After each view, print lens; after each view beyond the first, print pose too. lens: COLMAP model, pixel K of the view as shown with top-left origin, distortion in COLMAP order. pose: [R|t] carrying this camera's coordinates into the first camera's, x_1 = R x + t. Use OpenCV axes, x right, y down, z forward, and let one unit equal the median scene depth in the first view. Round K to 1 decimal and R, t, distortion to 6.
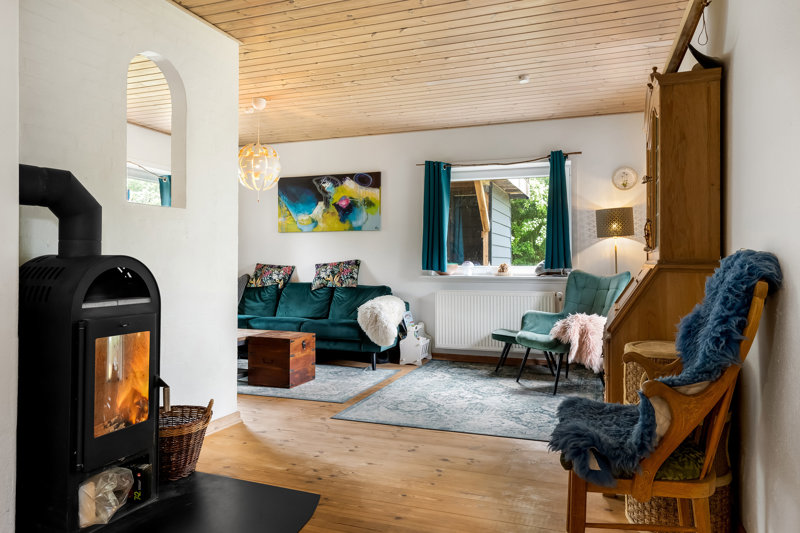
lens RADIAL K [[557.1, 0, 401.9], [0, 557.1, 258.5], [0, 0, 1]] dist [0.003406, 0.001184]
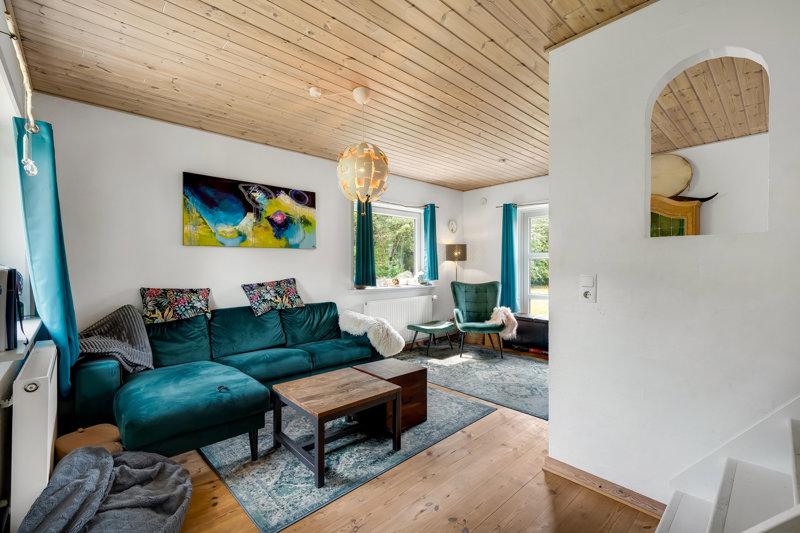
lens RADIAL K [[346.8, 0, 400.1], [0, 346.8, 270.1], [0, 0, 1]] dist [0.002400, 0.000123]
pose [[0.441736, -0.017220, 0.896980, -0.536110], [-0.002649, 0.999786, 0.020498, -0.024605], [-0.897141, -0.011431, 0.441596, 0.557351]]
